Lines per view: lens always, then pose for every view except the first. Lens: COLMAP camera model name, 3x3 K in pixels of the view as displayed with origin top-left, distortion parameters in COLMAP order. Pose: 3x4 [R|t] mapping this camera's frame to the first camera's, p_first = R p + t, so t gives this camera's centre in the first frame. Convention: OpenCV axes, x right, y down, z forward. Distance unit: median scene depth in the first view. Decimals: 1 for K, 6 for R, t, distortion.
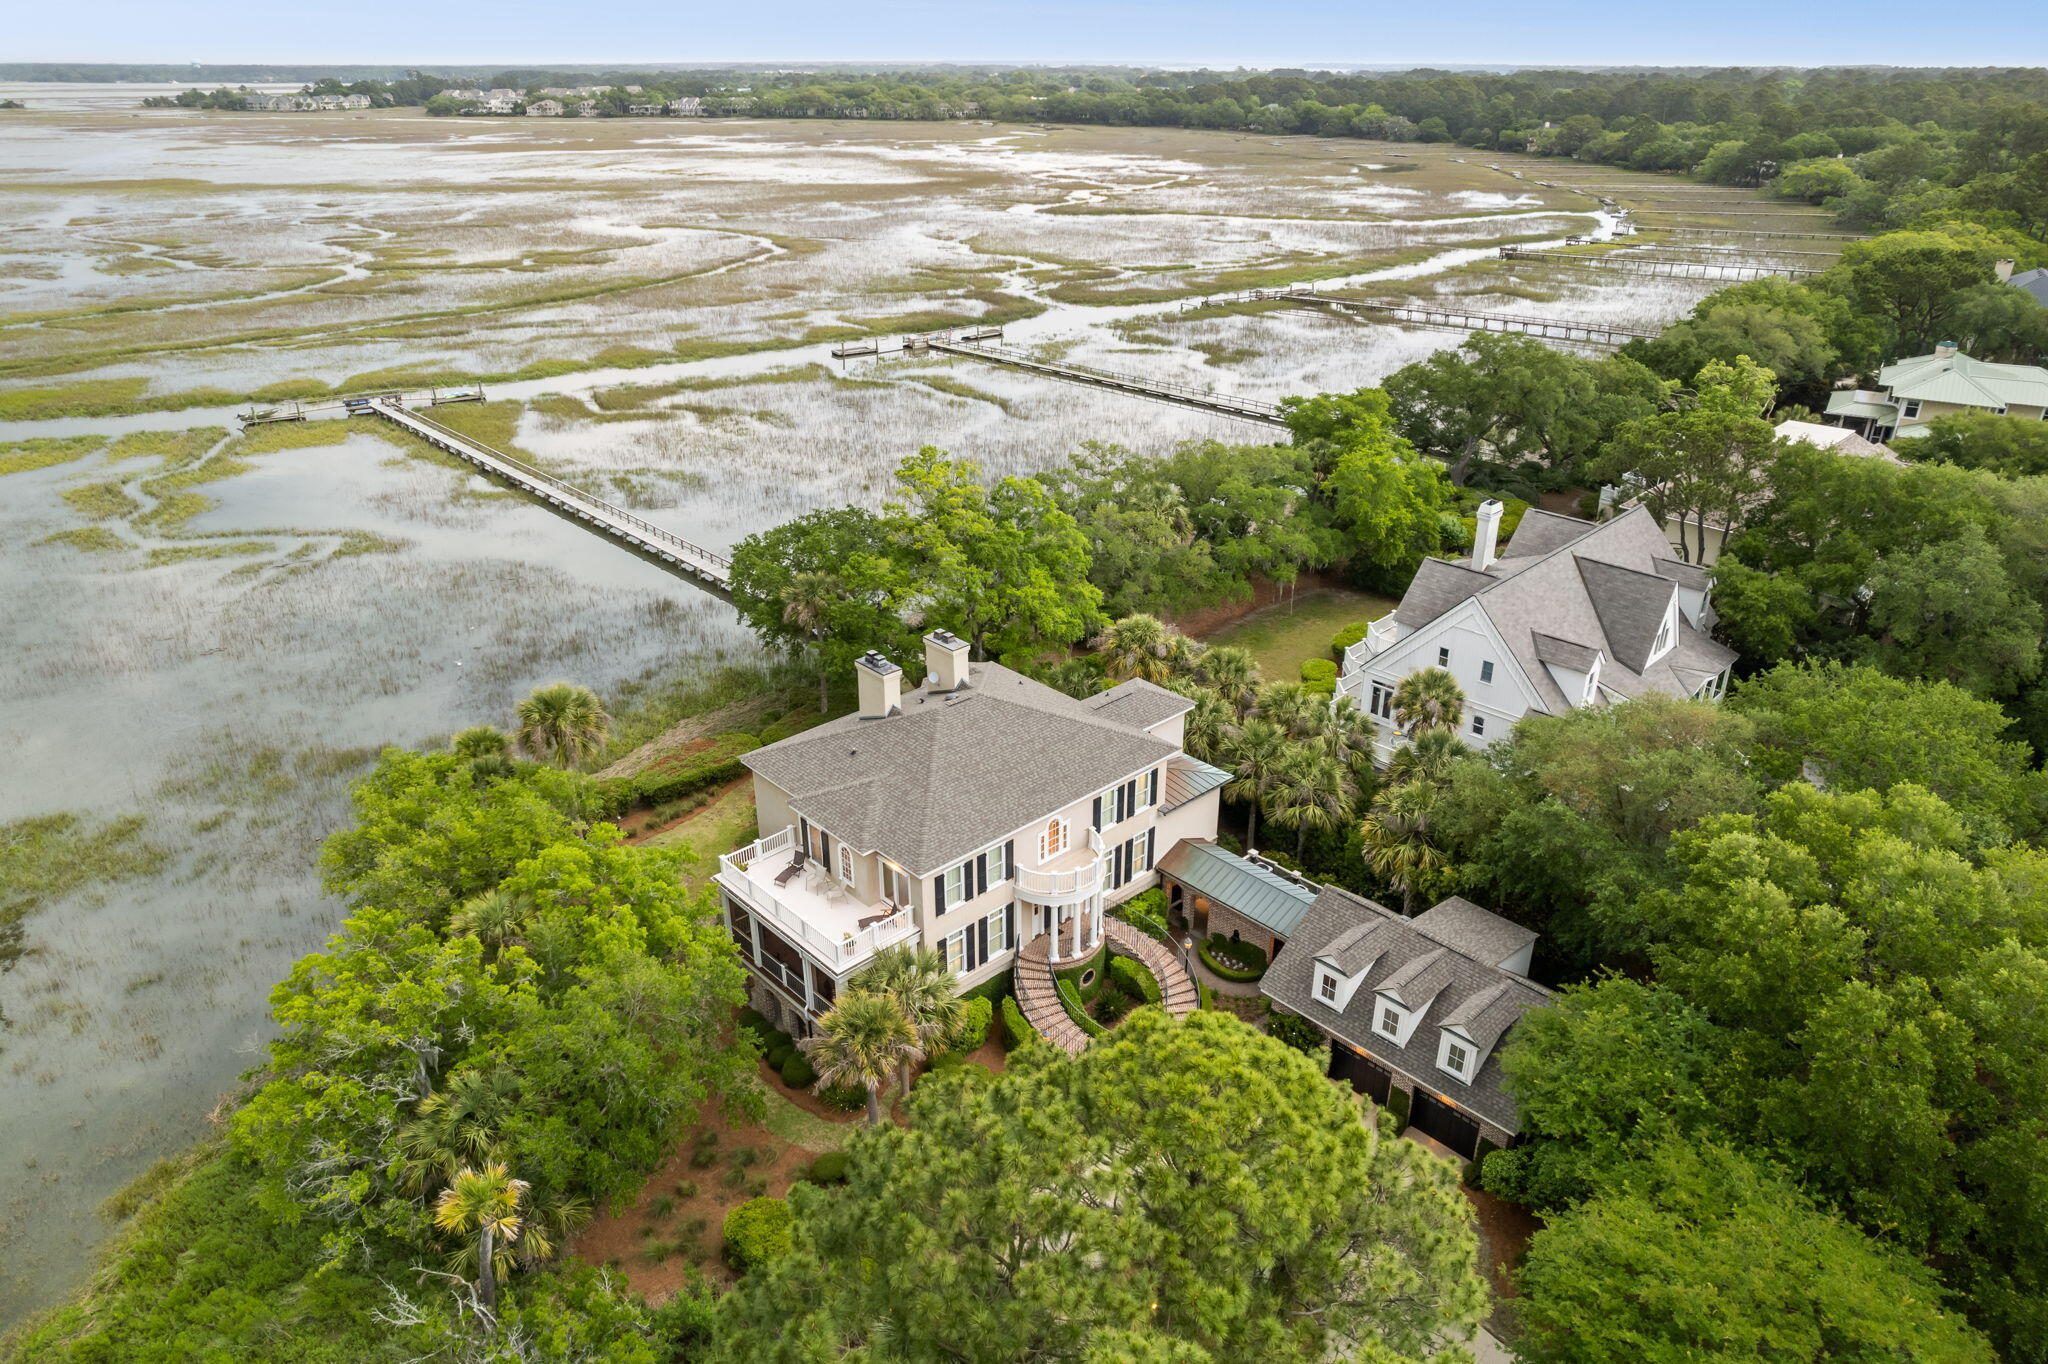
lens RADIAL K [[1328.9, 0, 1024.0], [0, 1328.9, 682.0], [0, 0, 1]] dist [-0.084603, 0.084394]
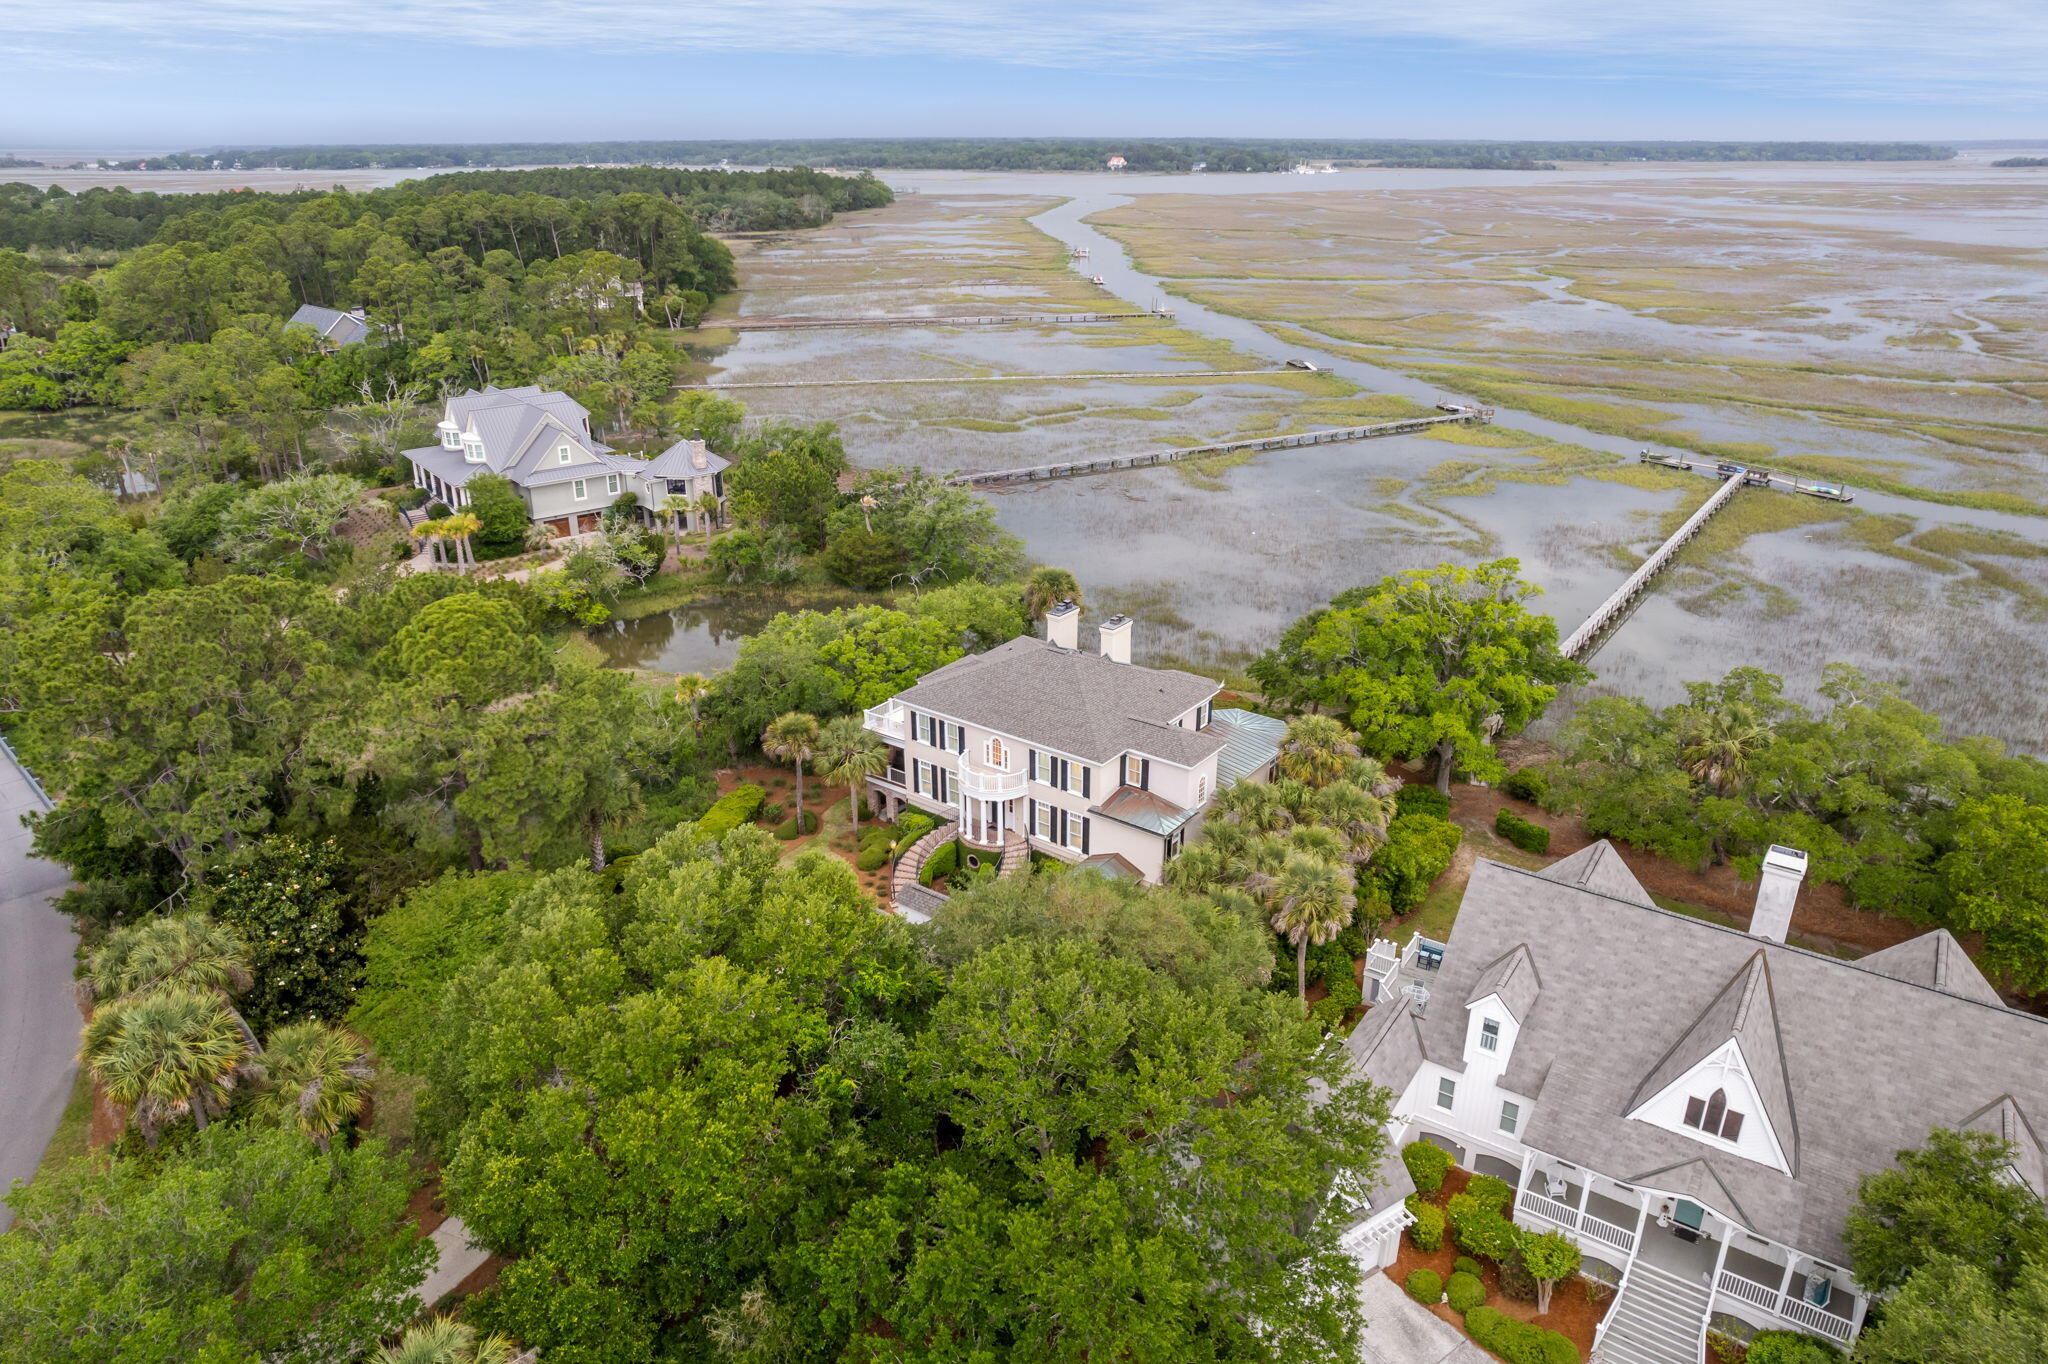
lens RADIAL K [[1305.5, 0, 1024.0], [0, 1305.5, 682.0], [0, 0, 1]] dist [-0.080367, 0.070910]
pose [[0.188613, 0.380272, -0.905438, 0.324140], [-0.416570, 0.865910, 0.276894, -0.087526], [0.889323, 0.324953, 0.321731, 0.154990]]
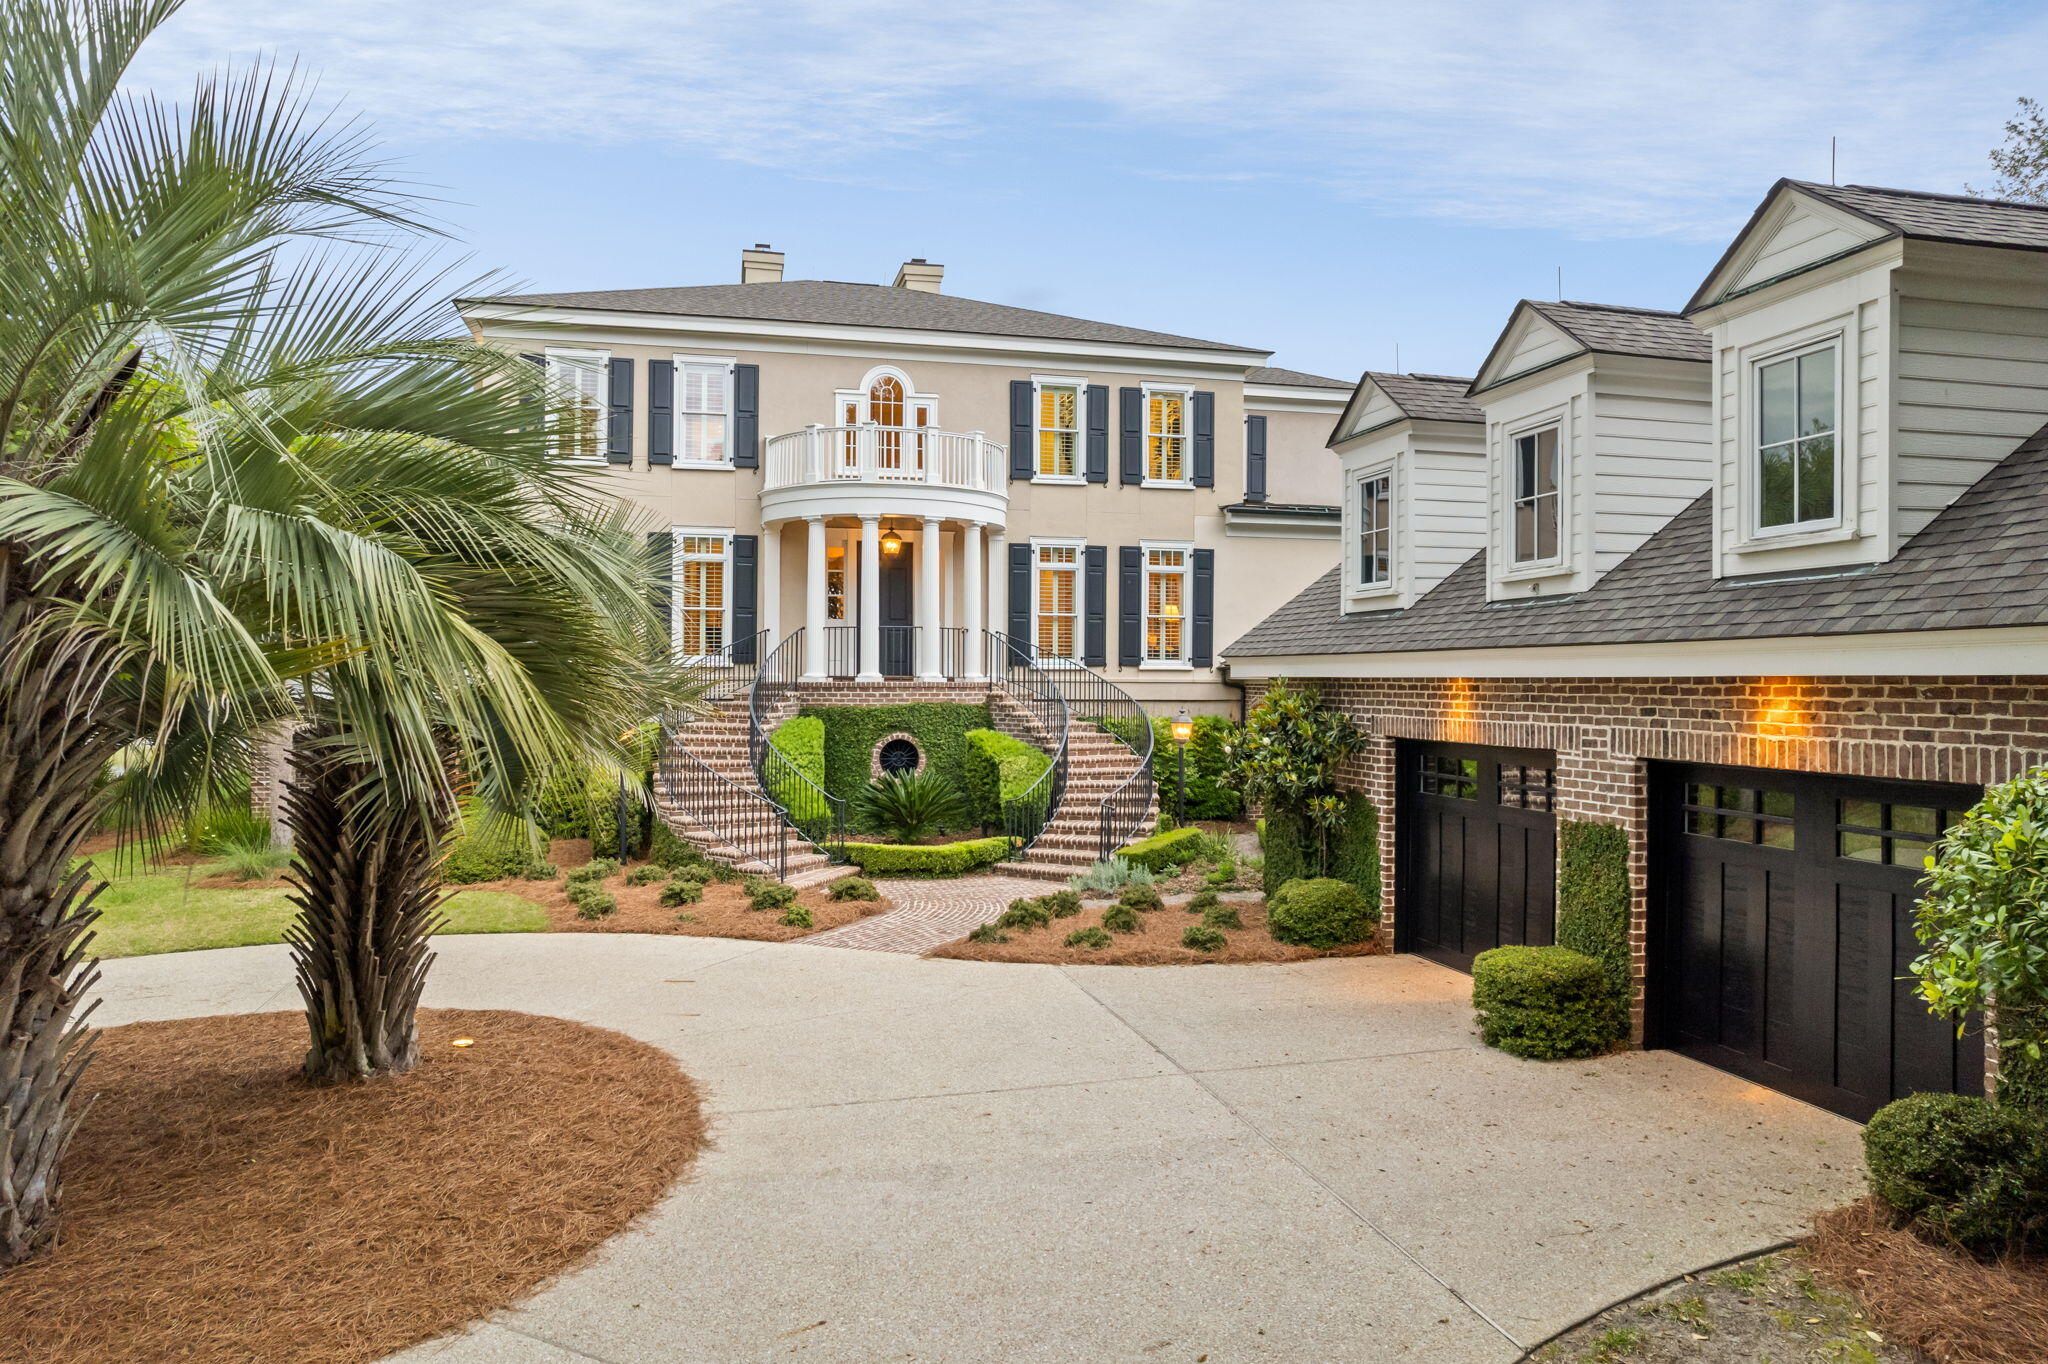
lens RADIAL K [[1330.7, 0, 1024.0], [0, 1330.7, 682.0], [0, 0, 1]] dist [-0.070939, 0.046146]
pose [[0.872511, 0.006461, -0.488553, 0.074659], [-0.213543, 0.904399, -0.369407, 0.093352], [0.439460, 0.426639, 0.790477, 0.191412]]
